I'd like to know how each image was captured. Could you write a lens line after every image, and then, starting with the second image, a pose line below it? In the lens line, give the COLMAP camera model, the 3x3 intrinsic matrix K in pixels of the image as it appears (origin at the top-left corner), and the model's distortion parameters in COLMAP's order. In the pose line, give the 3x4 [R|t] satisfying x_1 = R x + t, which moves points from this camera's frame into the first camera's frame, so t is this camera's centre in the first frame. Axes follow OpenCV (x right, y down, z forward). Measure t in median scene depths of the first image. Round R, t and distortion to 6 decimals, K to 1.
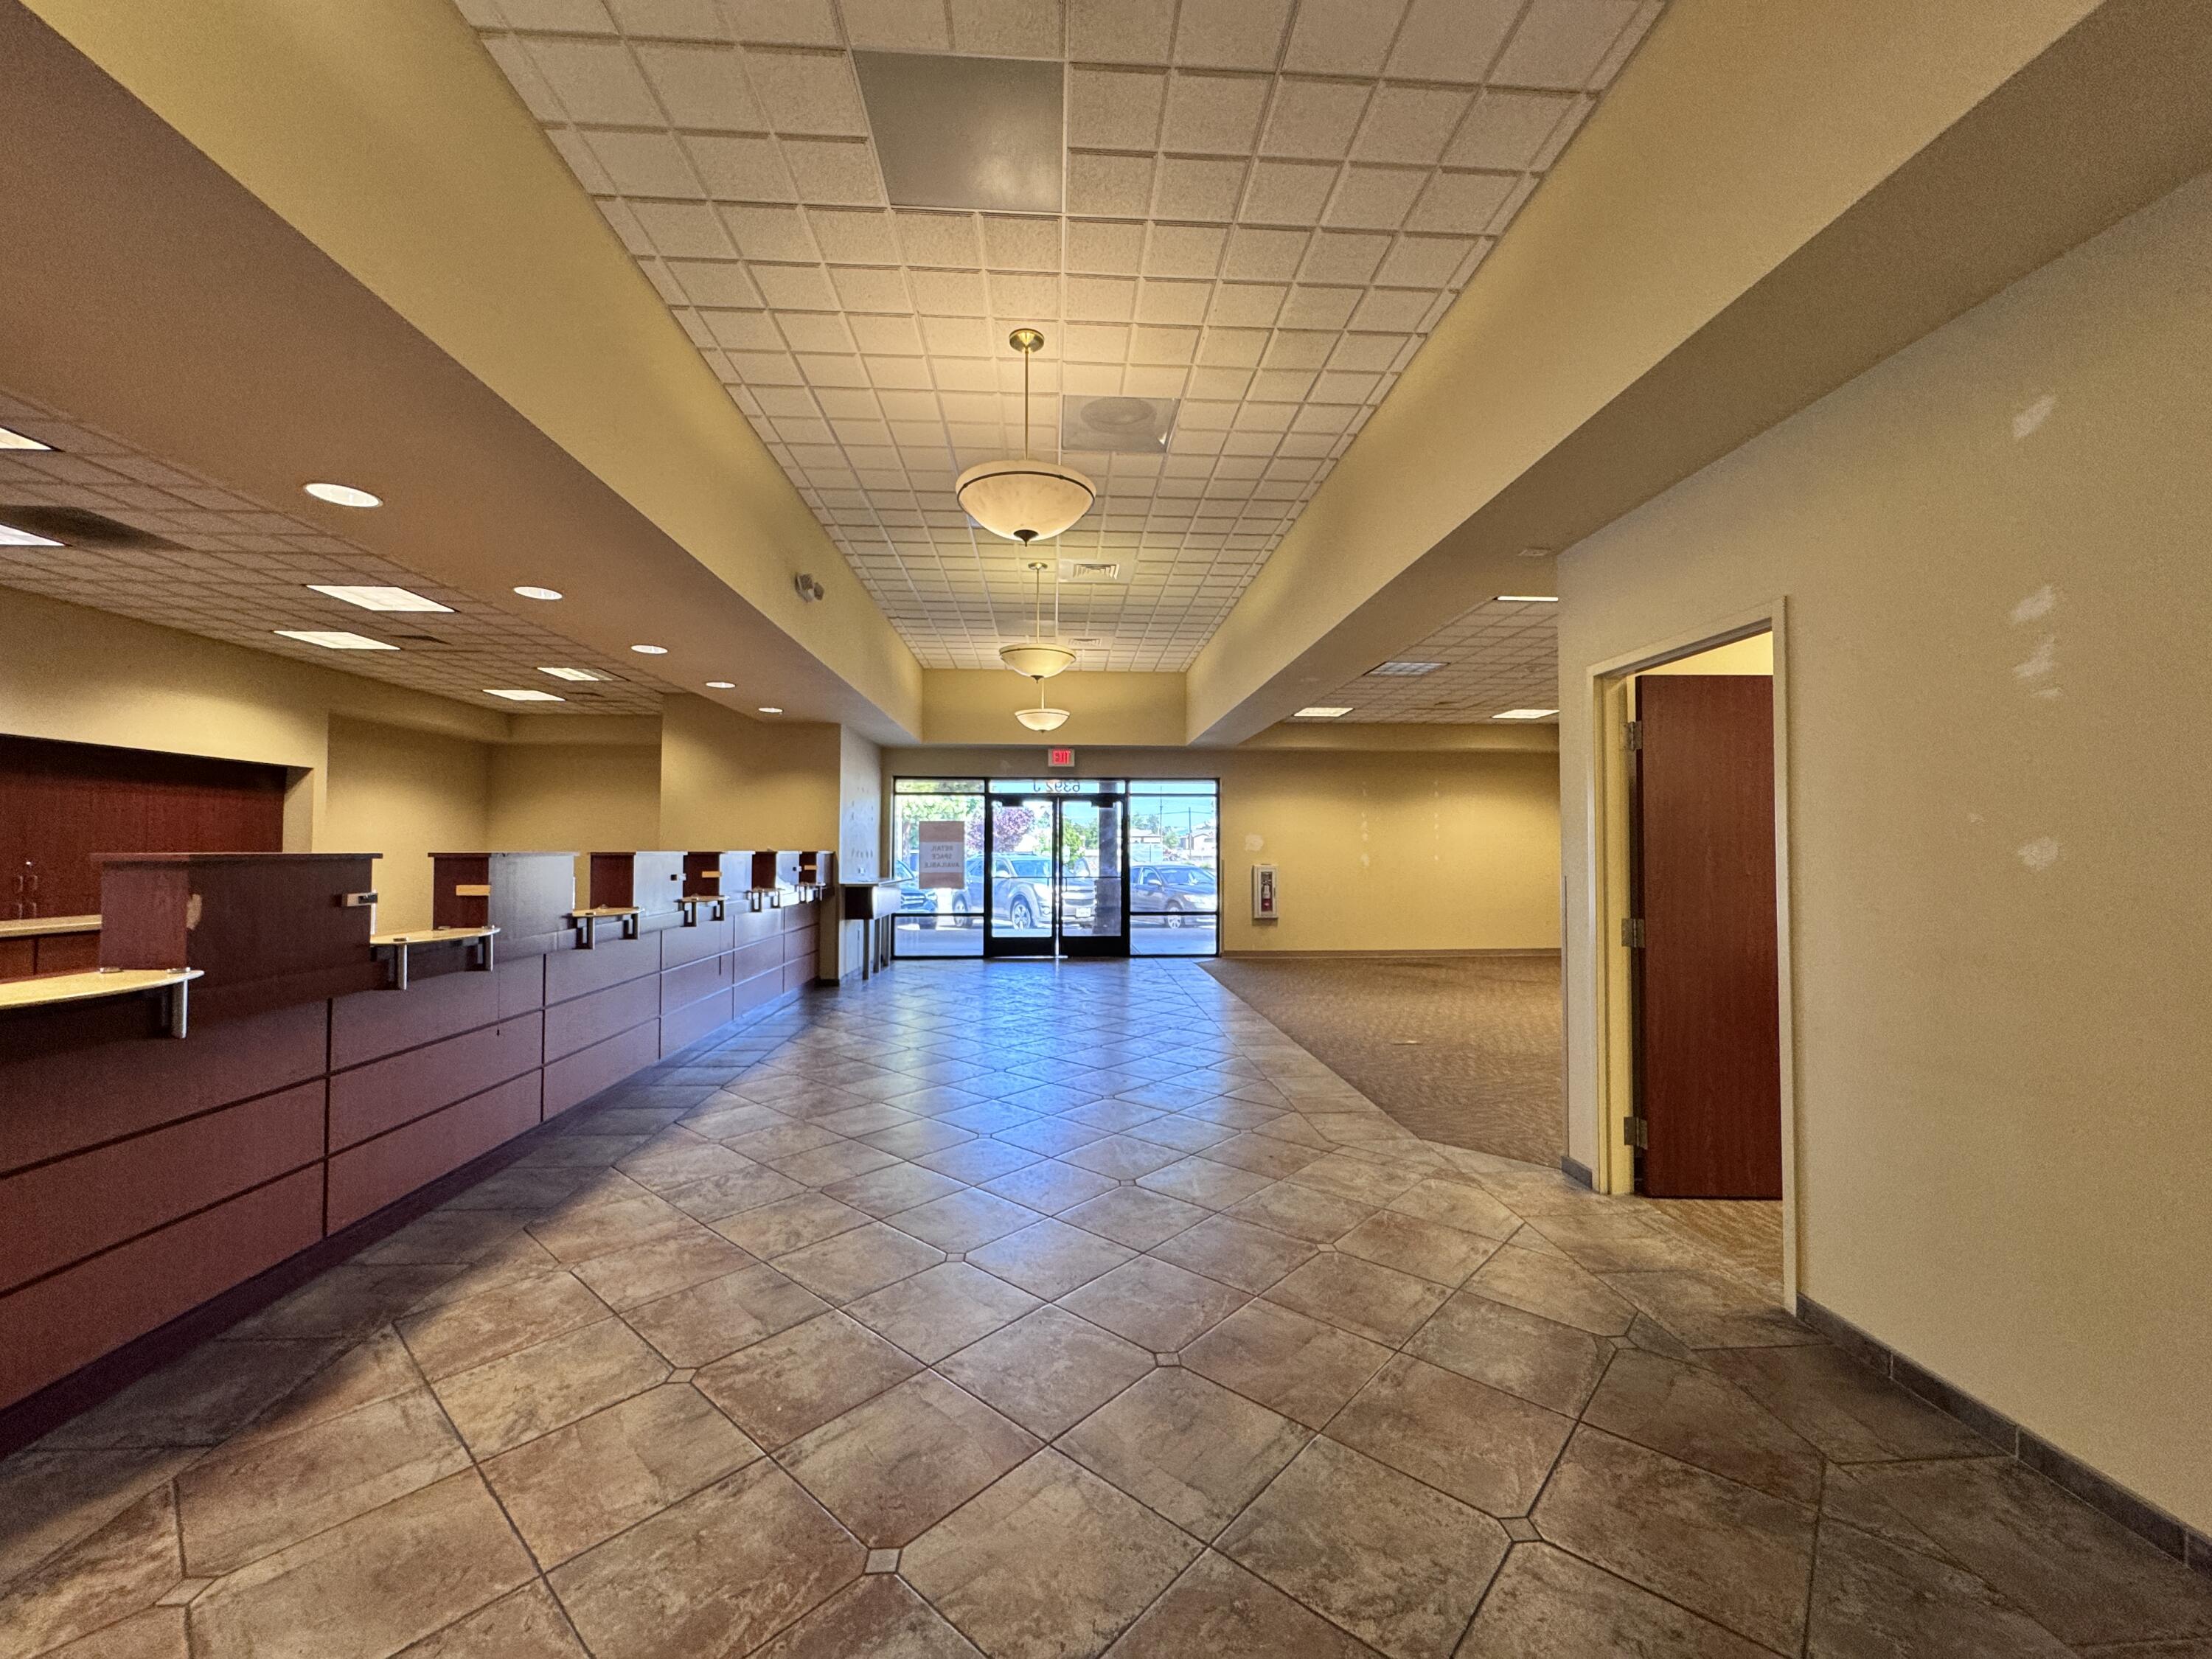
lens RADIAL K [[886.0, 0, 1106.0], [0, 886.0, 829.5], [0, 0, 1]] dist [-0.003049, 0.000236]
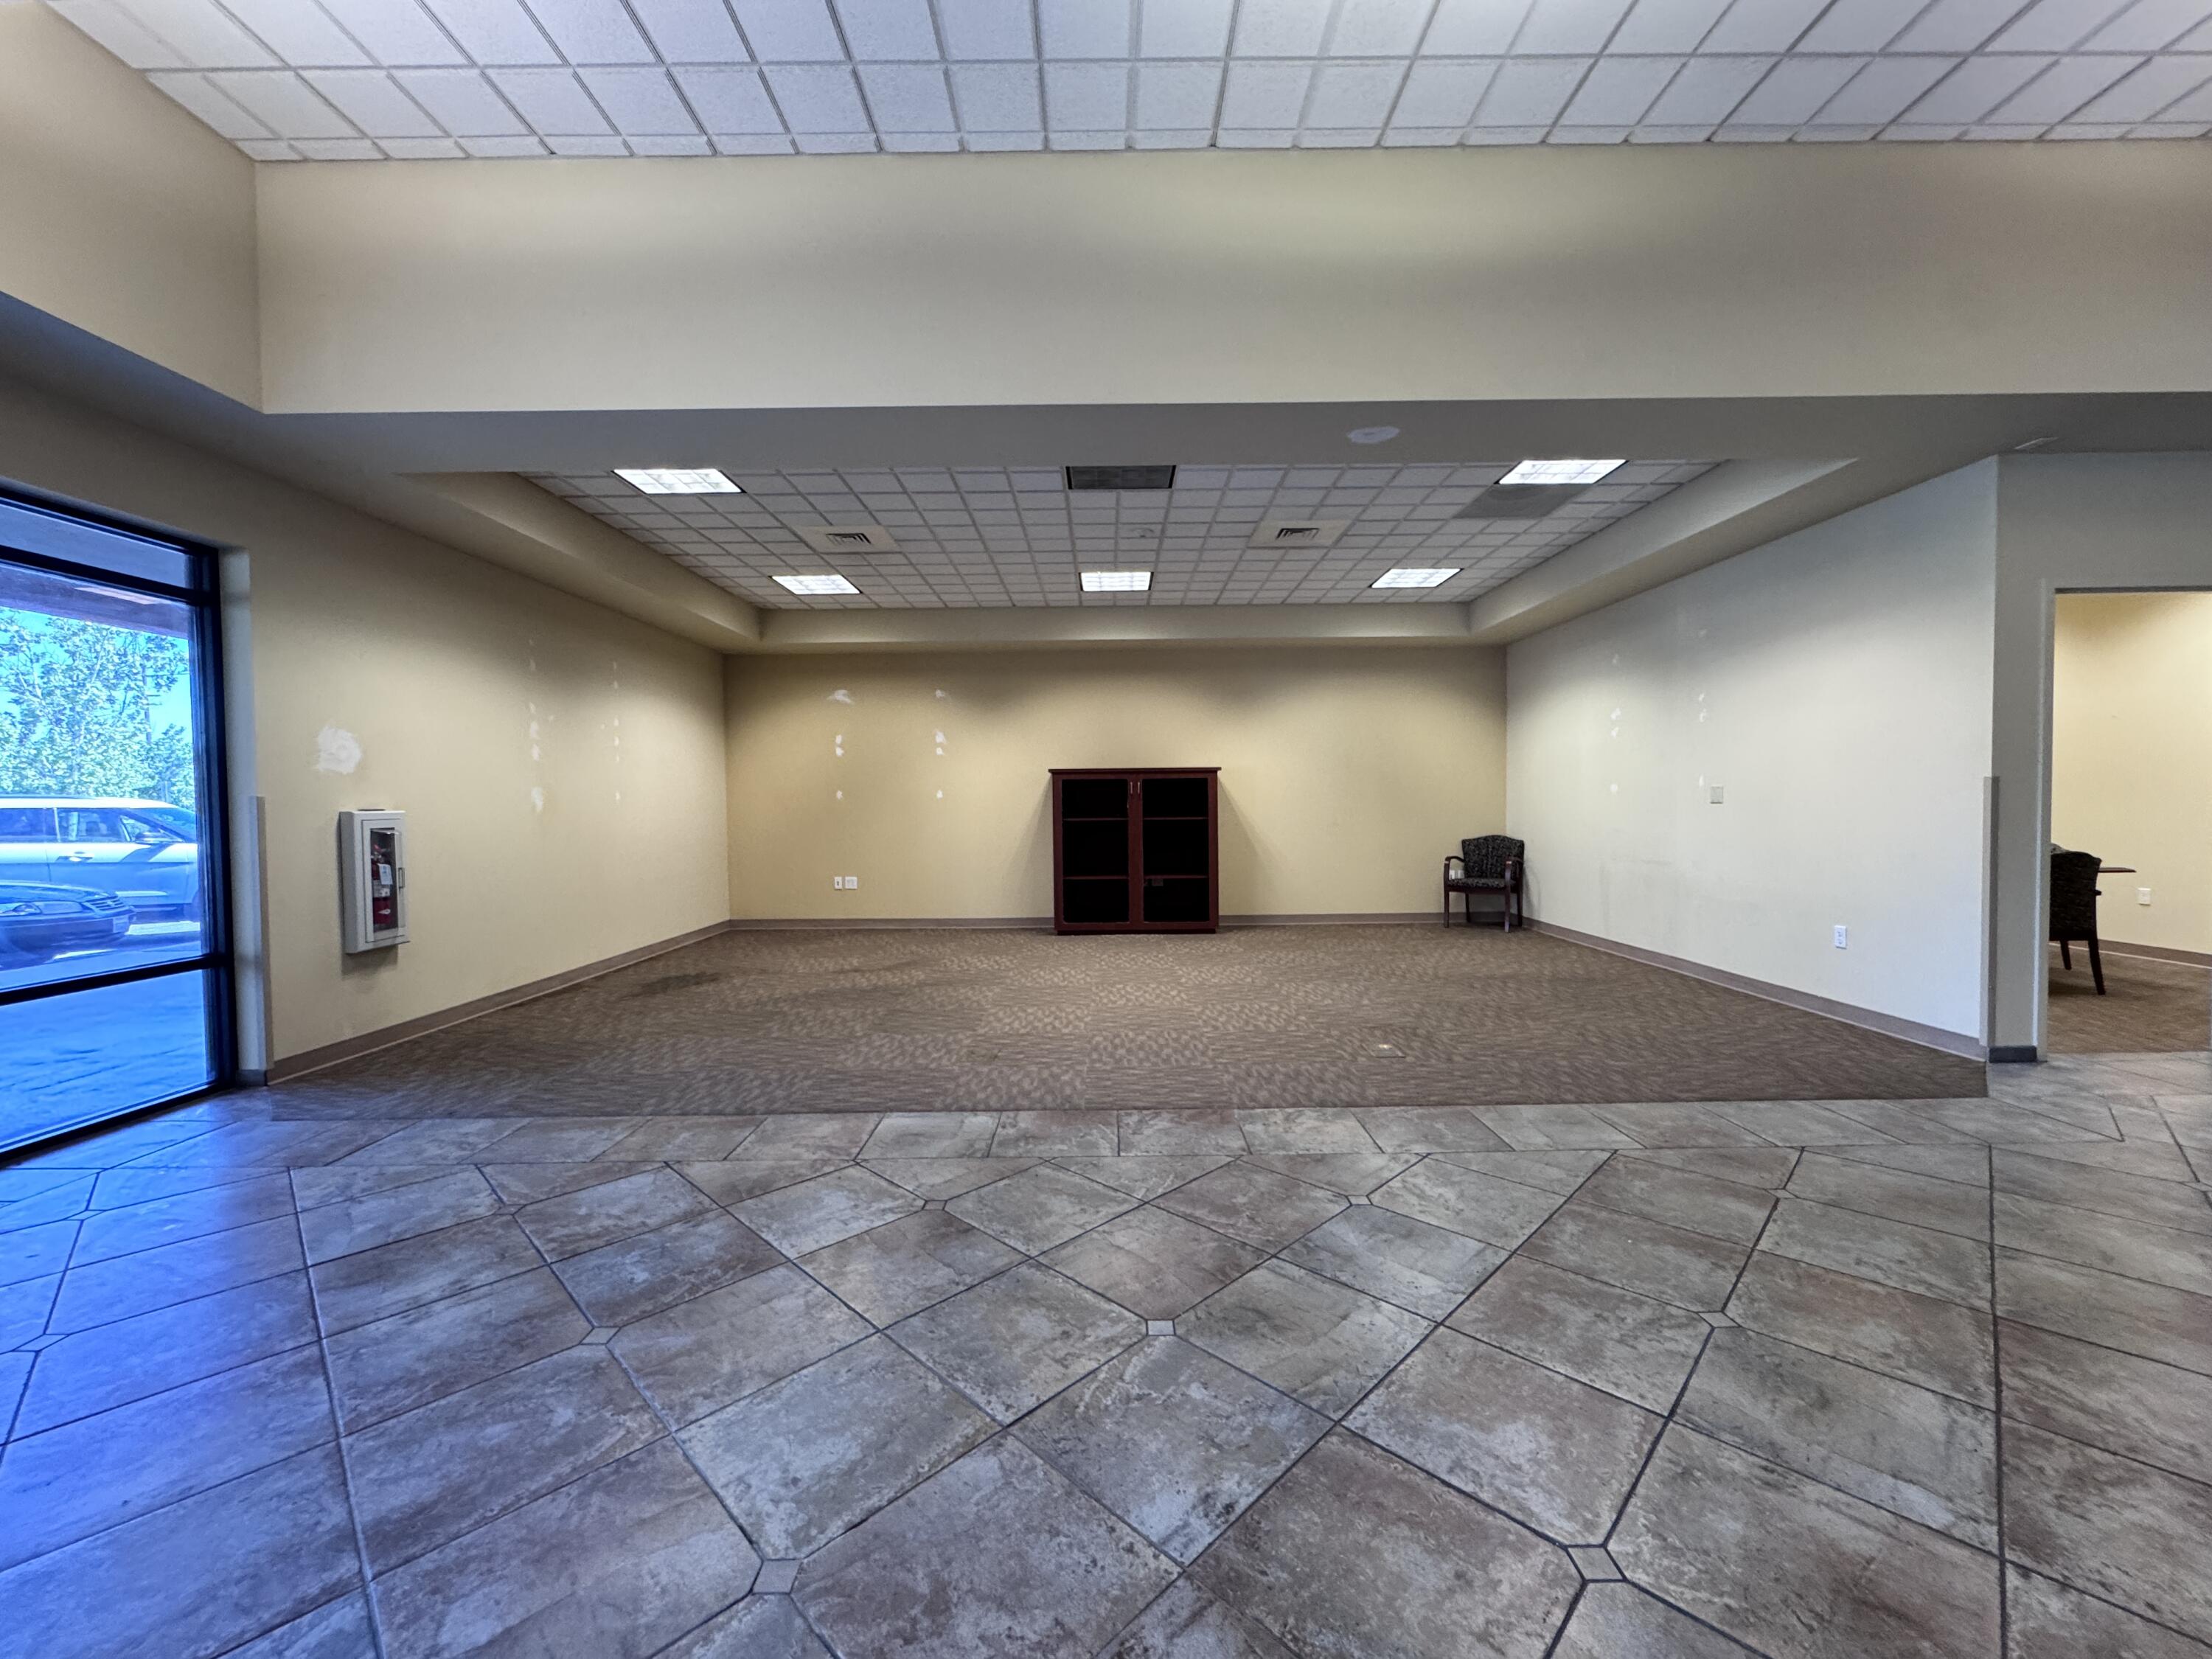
lens RADIAL K [[886.0, 0, 1106.0], [0, 886.0, 829.5], [0, 0, 1]] dist [-0.003049, 0.000236]
pose [[0.055413, -0.031443, 0.997968, -0.187823], [-0.013227, 0.999393, 0.032222, 0.031484], [-0.998376, -0.014985, 0.054963, 0.663410]]
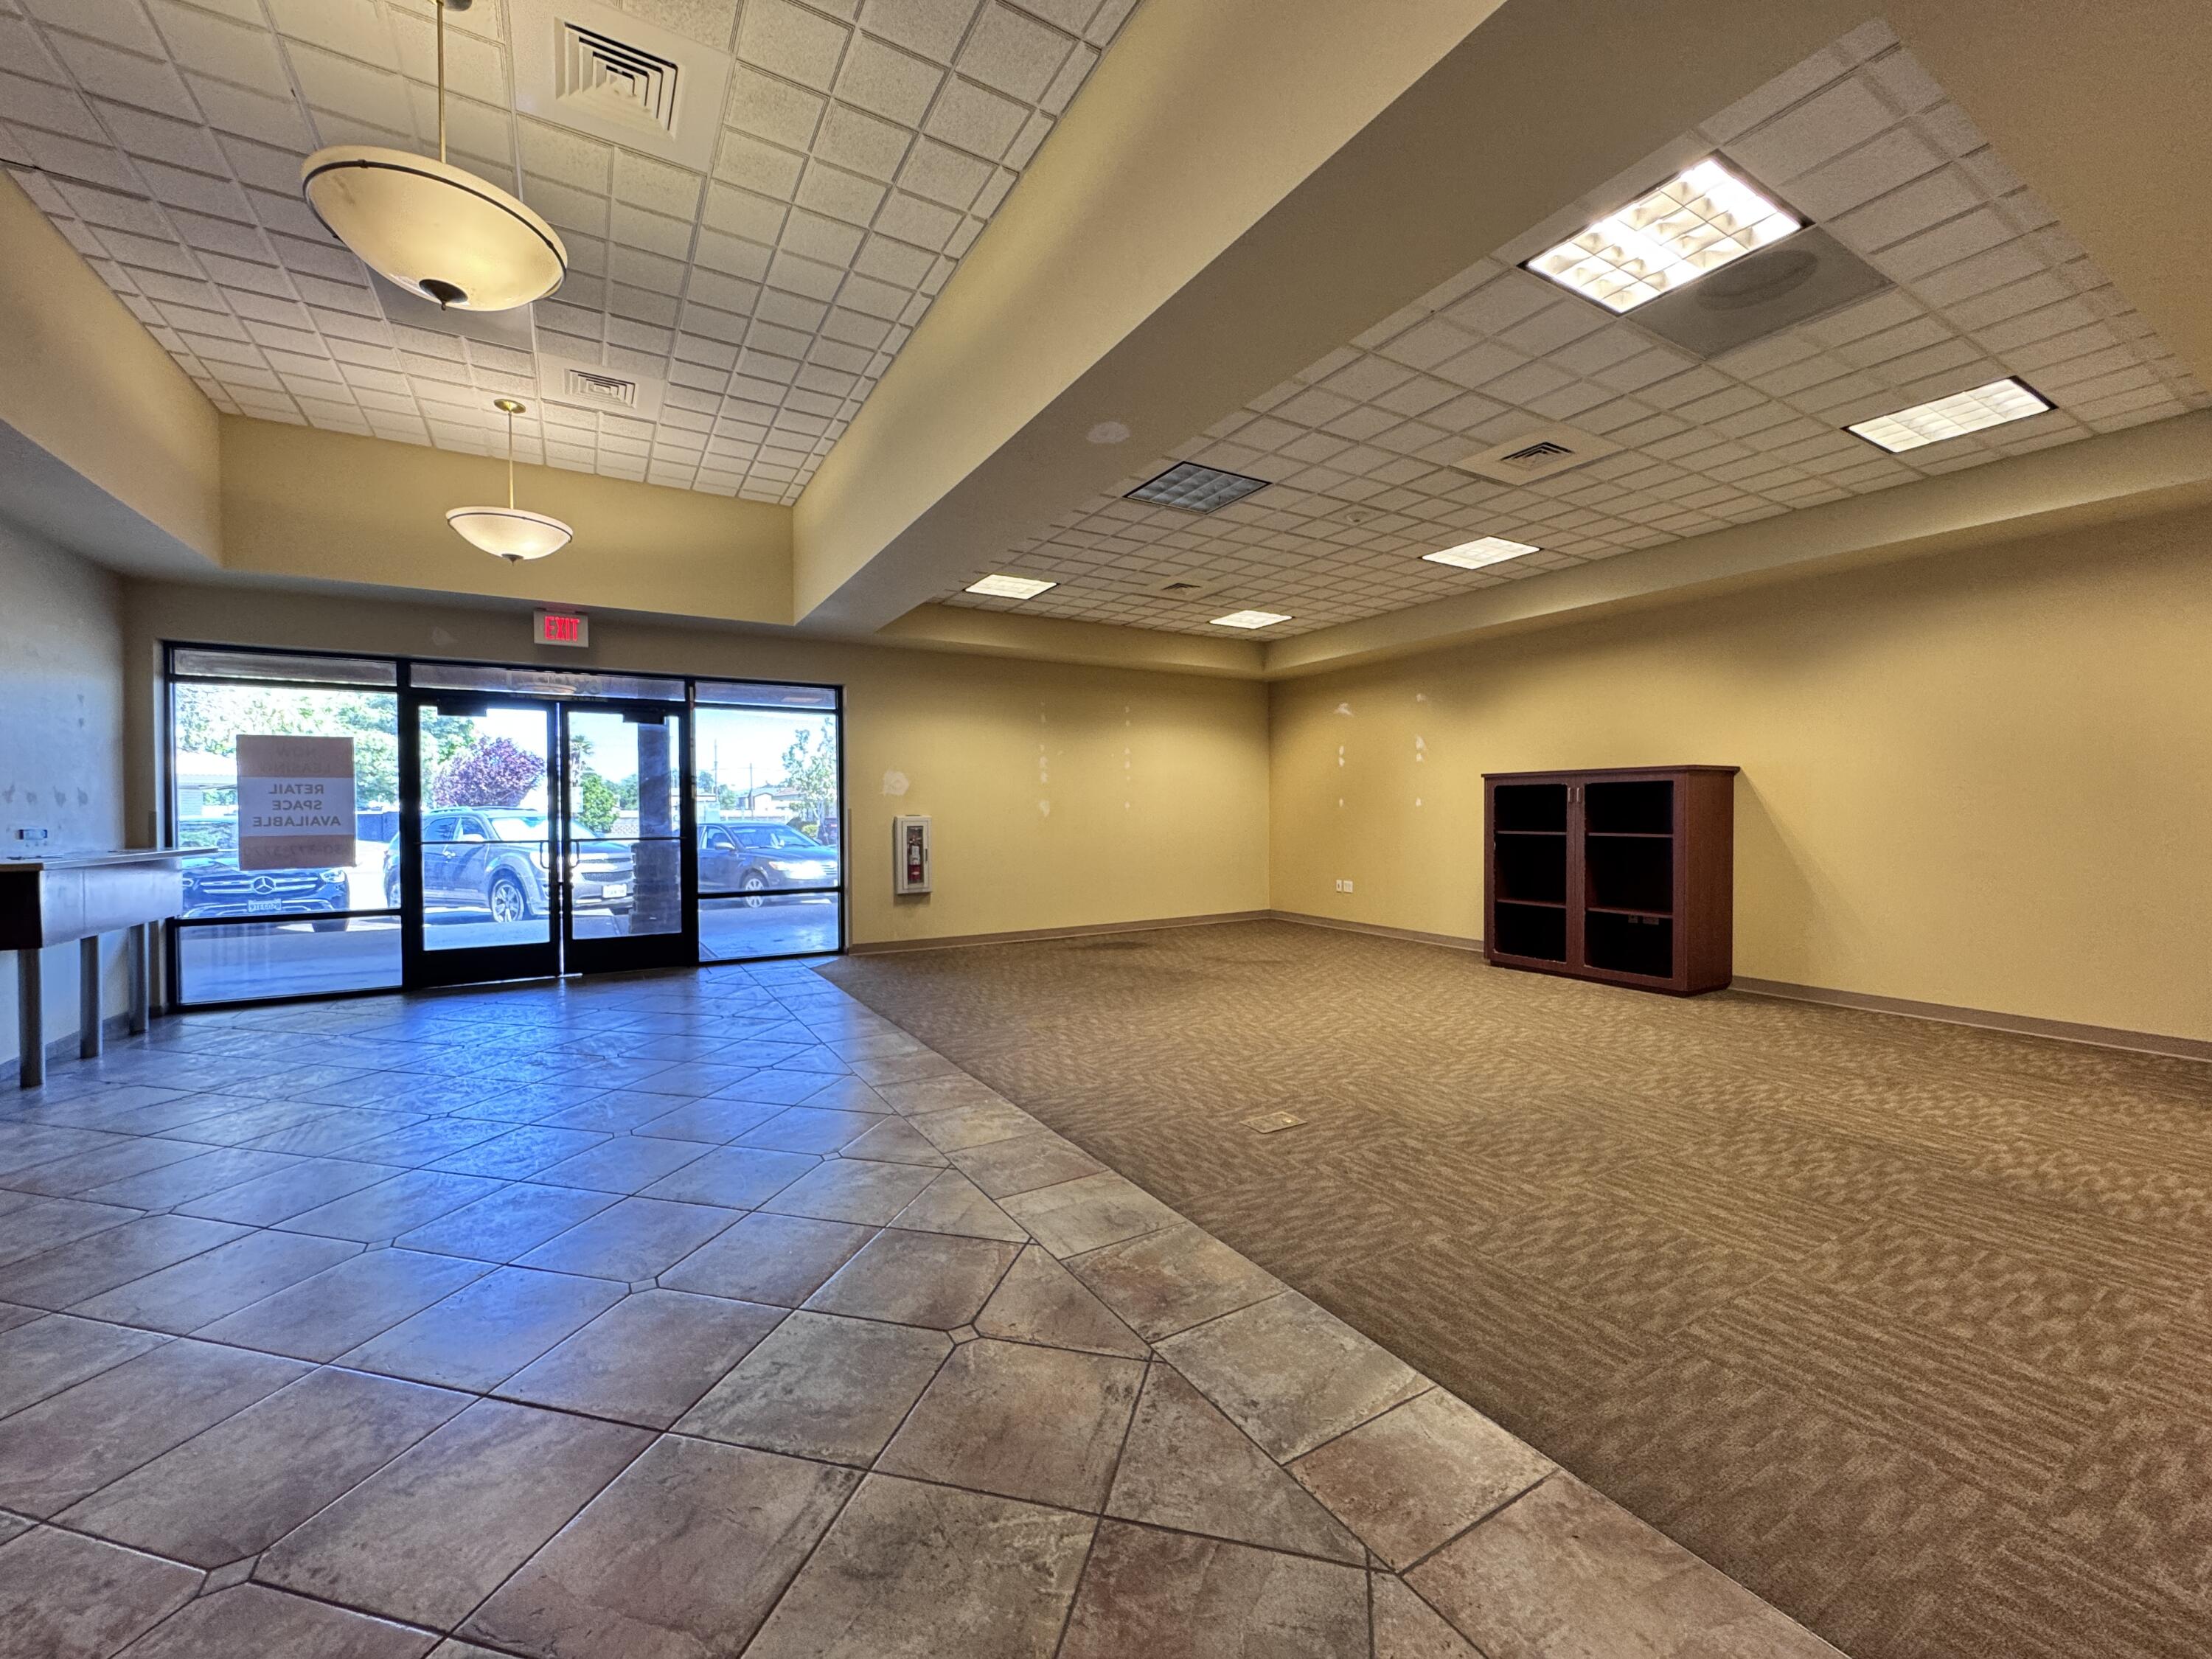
lens RADIAL K [[886.0, 0, 1106.0], [0, 886.0, 829.5], [0, 0, 1]] dist [-0.003049, 0.000236]
pose [[0.887709, -0.016000, 0.460127, -0.003514], [-0.004819, 0.999018, 0.044036, 0.019436], [-0.460380, -0.041308, 0.886760, 0.321554]]
